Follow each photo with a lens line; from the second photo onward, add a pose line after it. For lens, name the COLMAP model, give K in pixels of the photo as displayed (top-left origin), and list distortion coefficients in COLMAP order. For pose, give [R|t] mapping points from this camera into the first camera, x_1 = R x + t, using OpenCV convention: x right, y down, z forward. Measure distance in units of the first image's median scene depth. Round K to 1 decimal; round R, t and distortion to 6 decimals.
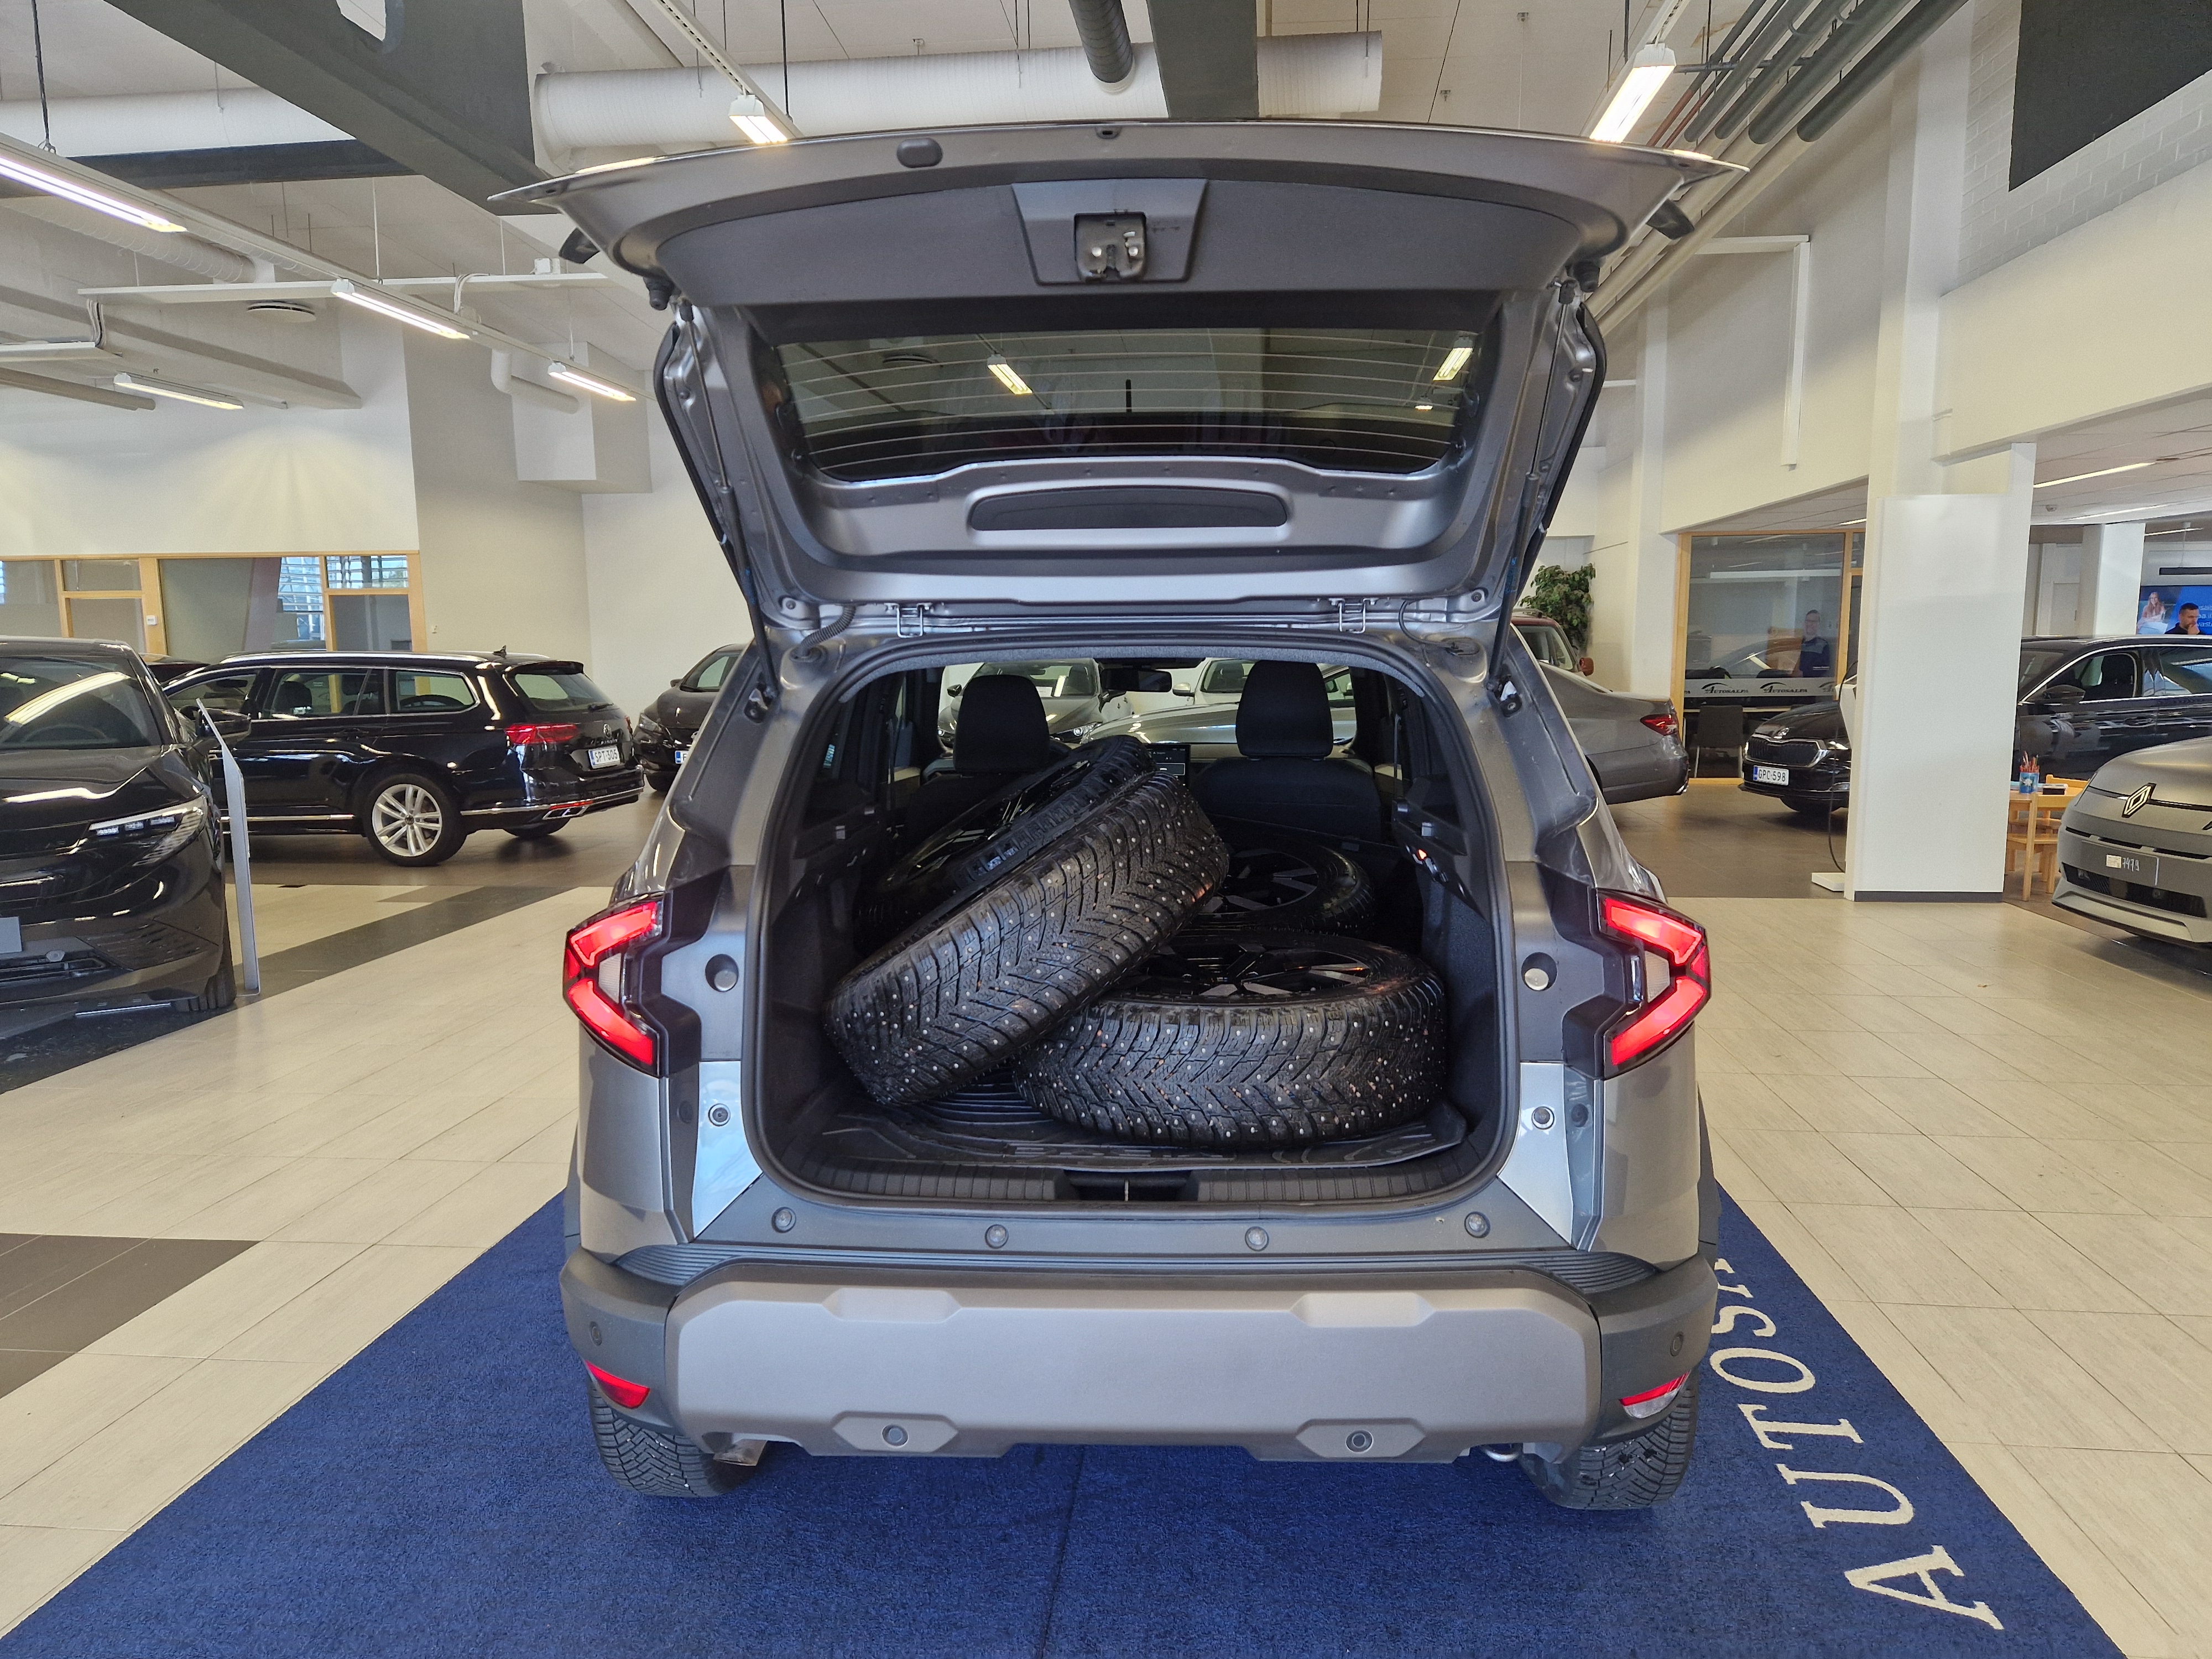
lens RADIAL K [[1536.3, 0, 1106.0], [0, 1536.3, 829.5], [0, 0, 1]] dist [0.055094, -0.054135]
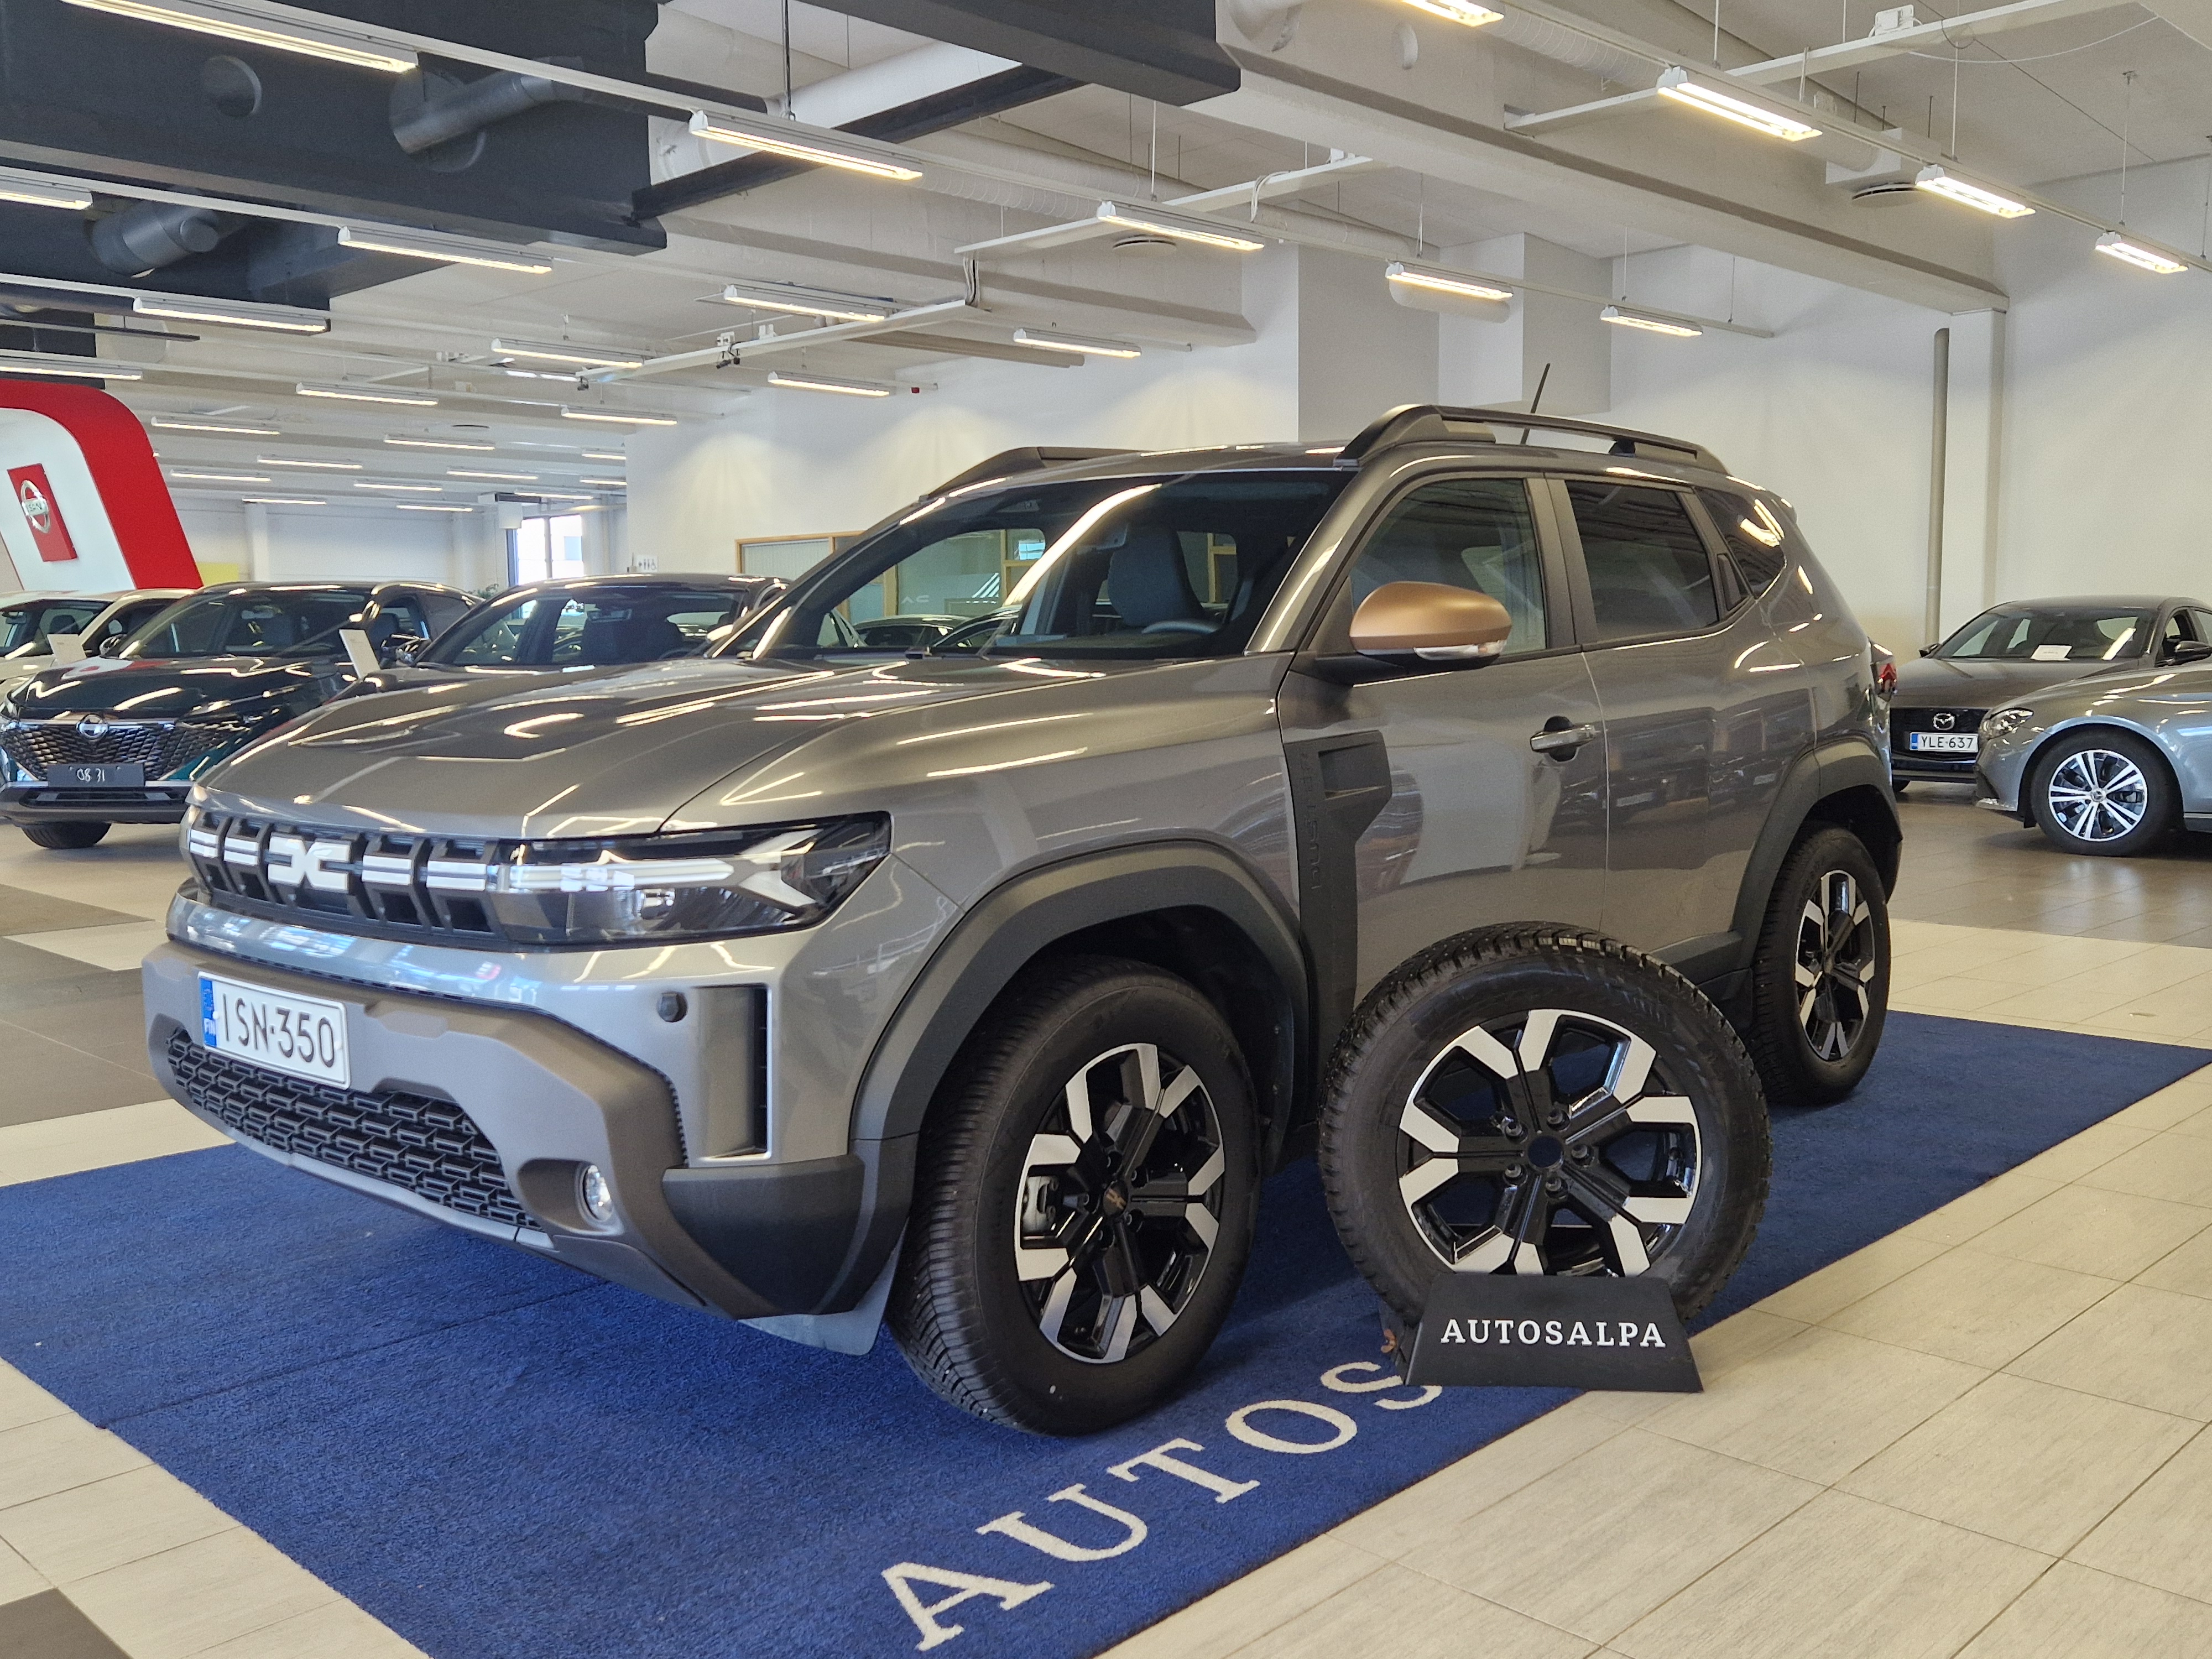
lens RADIAL K [[2040.0, 0, 1120.4], [0, 2040.0, 820.2], [0, 0, 1]] dist [0.109566, -0.158911]
pose [[0.775315, 0.054330, -0.629233, 0.285390], [-0.074009, 0.997245, -0.005086, 0.021500], [0.627223, 0.050512, 0.777200, 0.052398]]
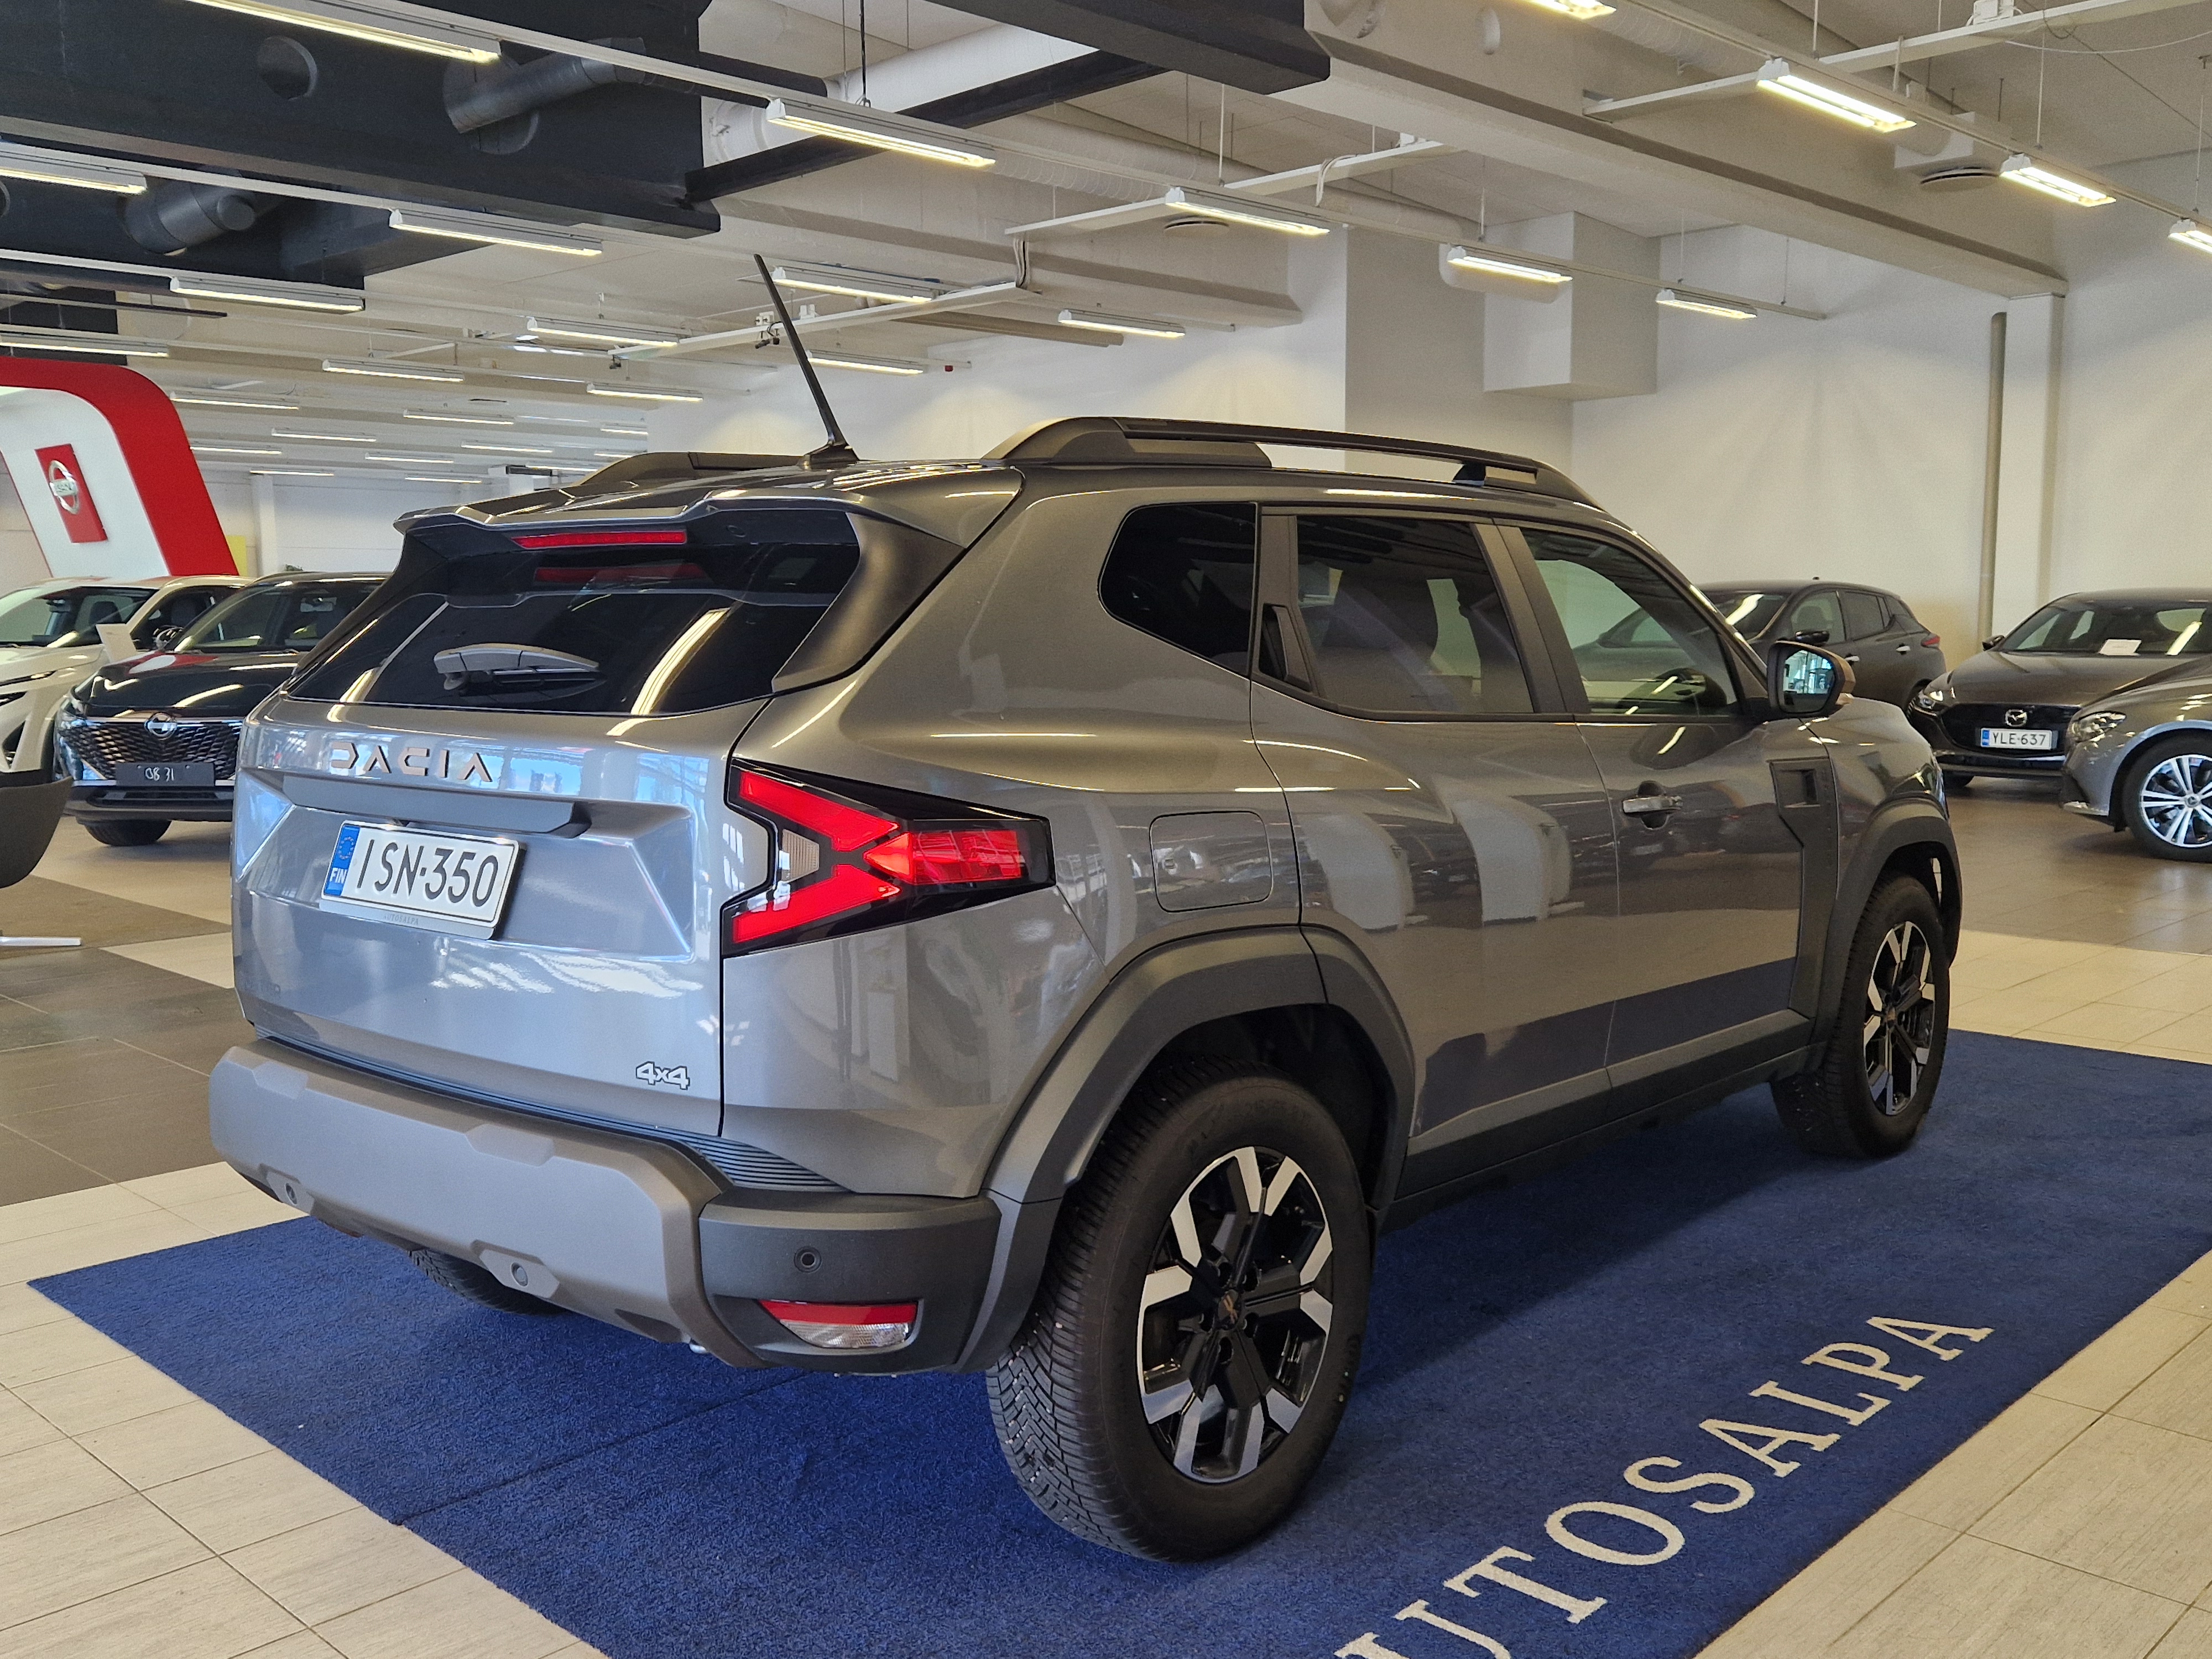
lens RADIAL K [[2055.9, 0, 1106.0], [0, 2055.9, 829.5], [0, 0, 1]] dist [0.093119, -0.134608]
pose [[0.777419, 0.070236, -0.625049, 0.244018], [-0.076873, 0.996906, 0.016409, 0.007410], [0.624267, 0.035293, 0.780413, 0.026196]]
